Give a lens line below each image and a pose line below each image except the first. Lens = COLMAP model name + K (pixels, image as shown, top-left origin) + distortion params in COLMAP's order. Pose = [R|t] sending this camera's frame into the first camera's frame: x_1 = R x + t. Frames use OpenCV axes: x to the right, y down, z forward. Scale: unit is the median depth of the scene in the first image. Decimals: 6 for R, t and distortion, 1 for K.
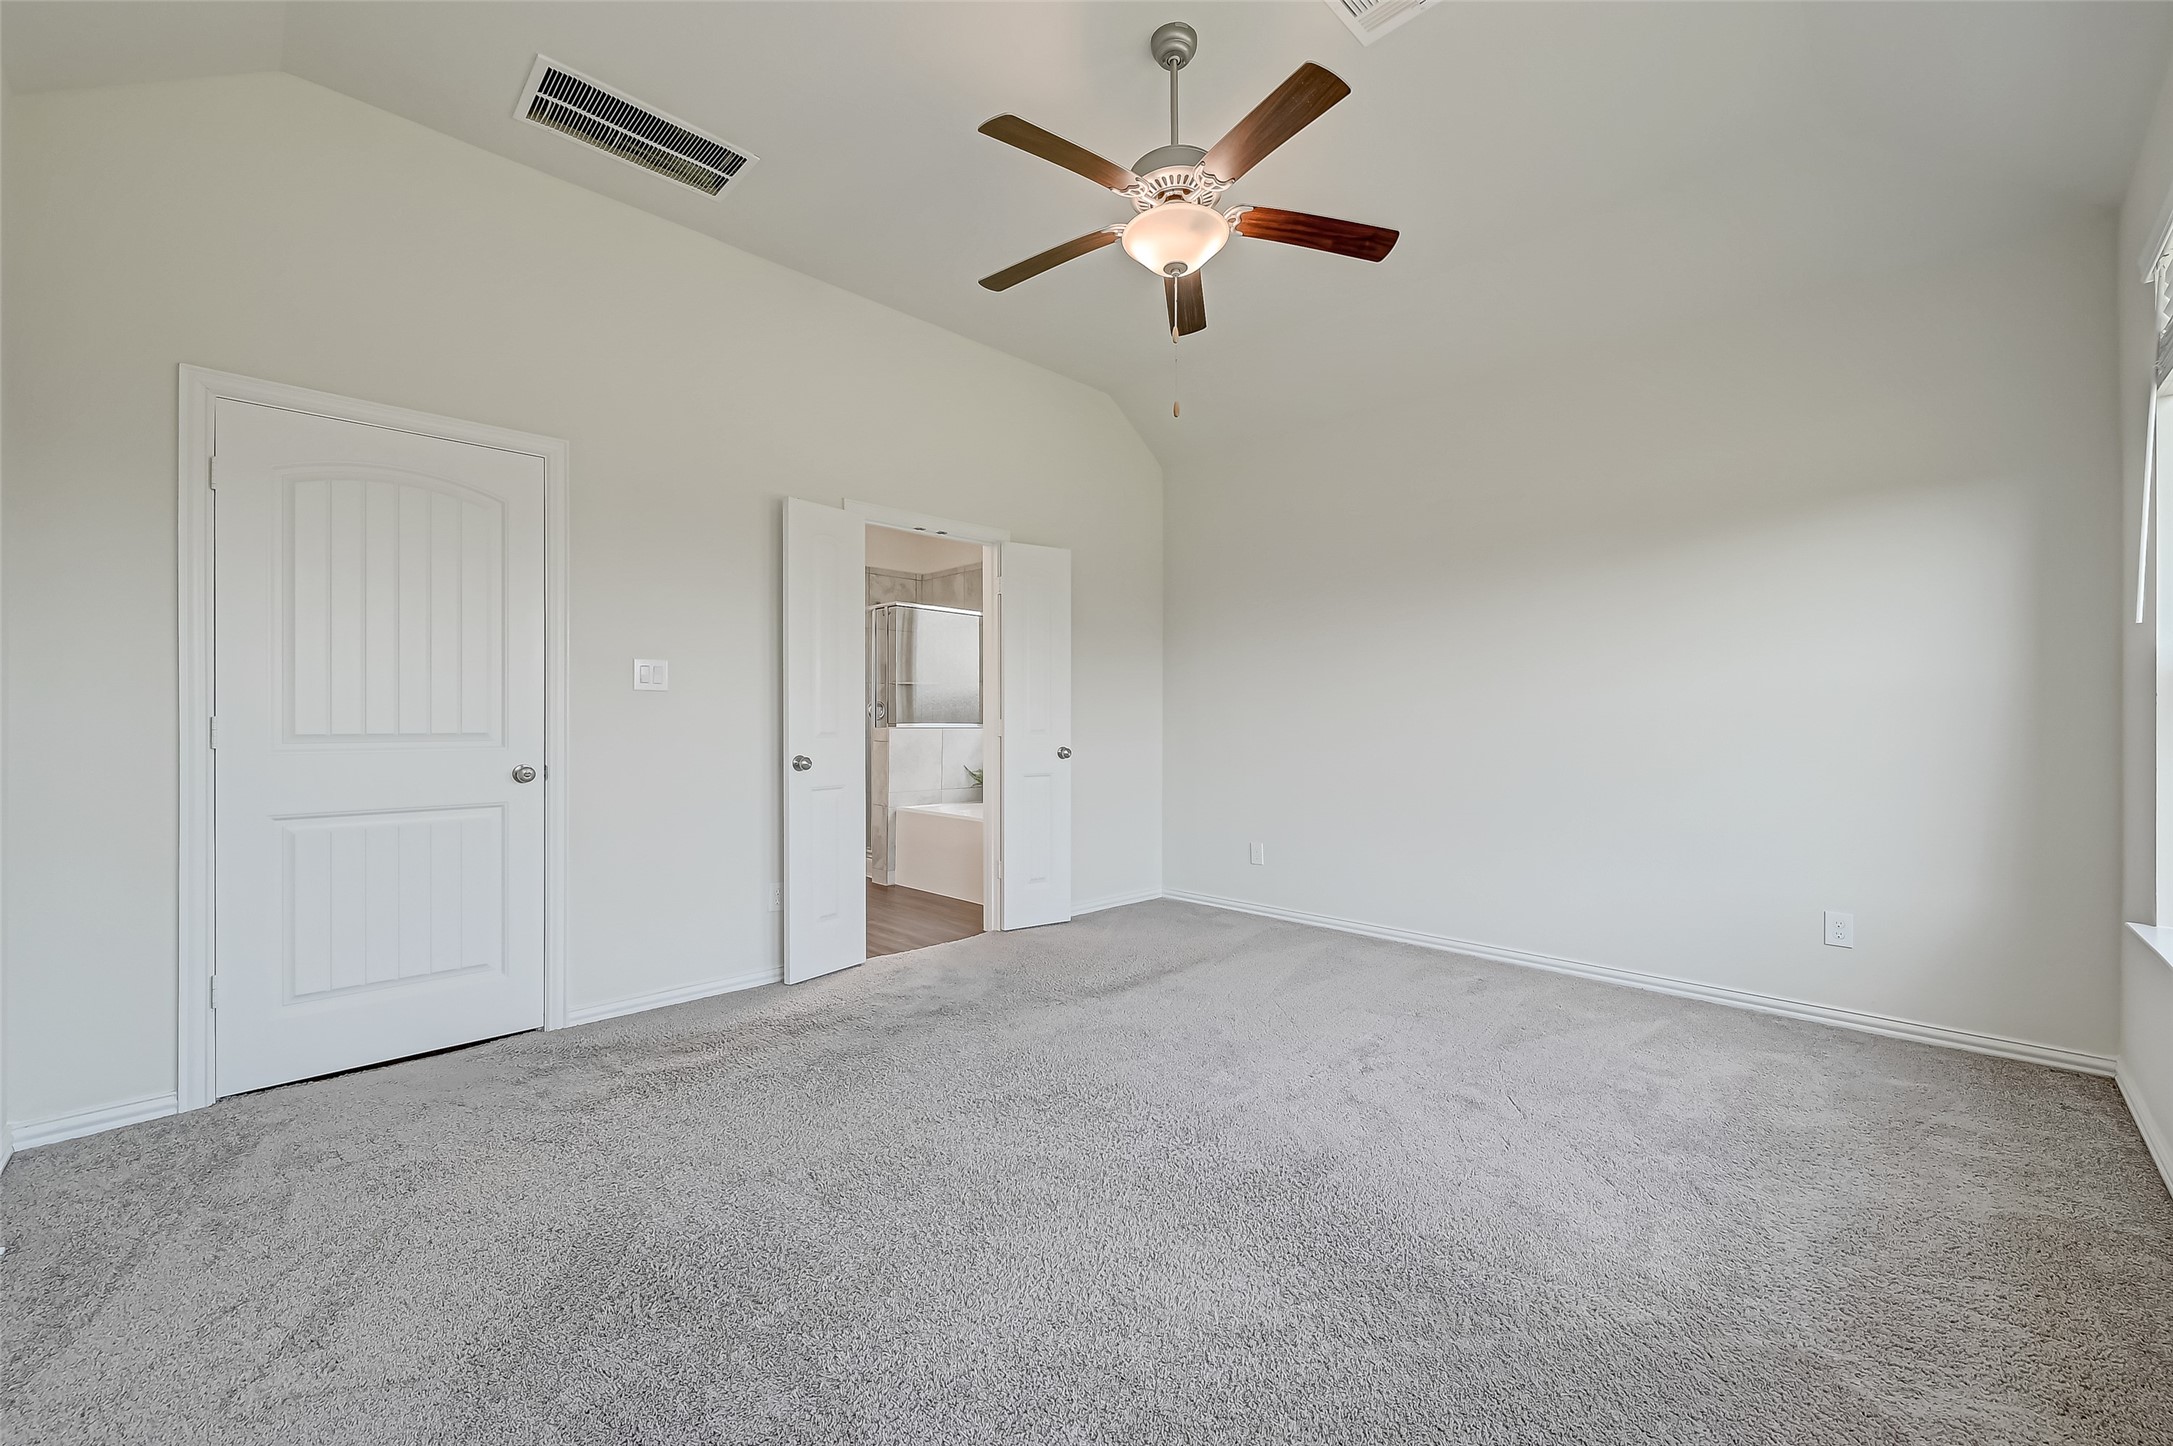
lens RADIAL K [[856.4, 0, 1089.2], [0, 856.4, 718.3], [0, 0, 1]] dist [-0.001218, 0.000039]
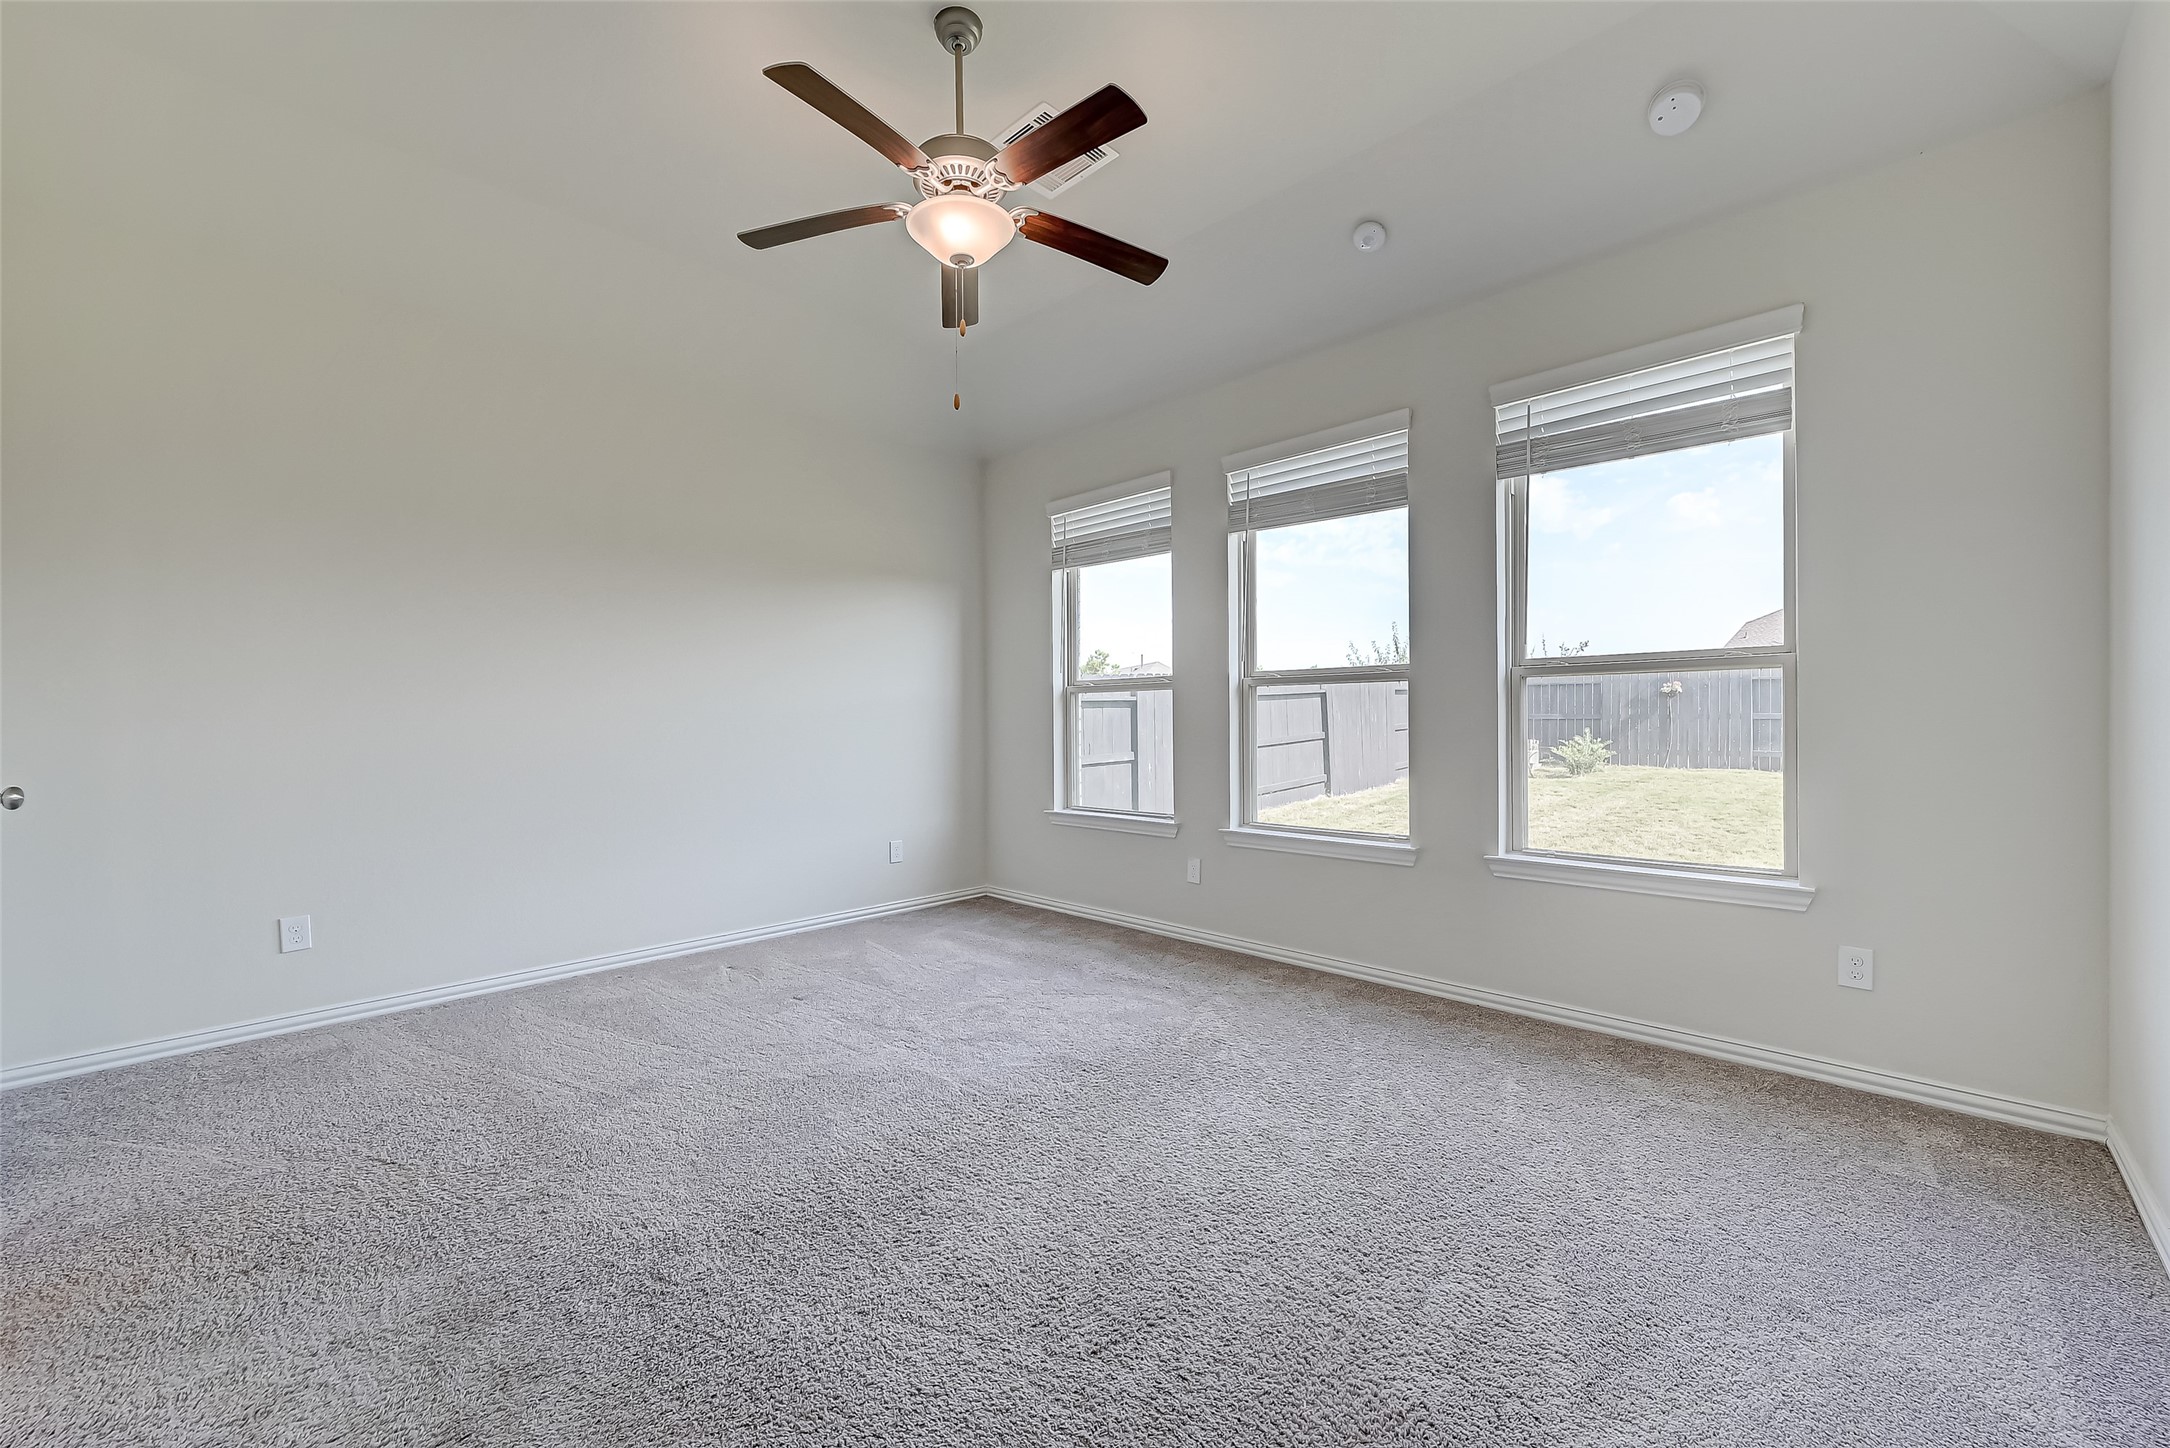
lens RADIAL K [[855.3, 0, 1087.7], [0, 855.3, 719.3], [0, 0, 1]] dist [-0.001218, 0.000039]
pose [[-0.014996, -0.004518, 0.999877, -0.855169], [0.006045, 0.999971, 0.004609, 0.001209], [-0.999869, 0.006113, -0.014968, 0.838296]]
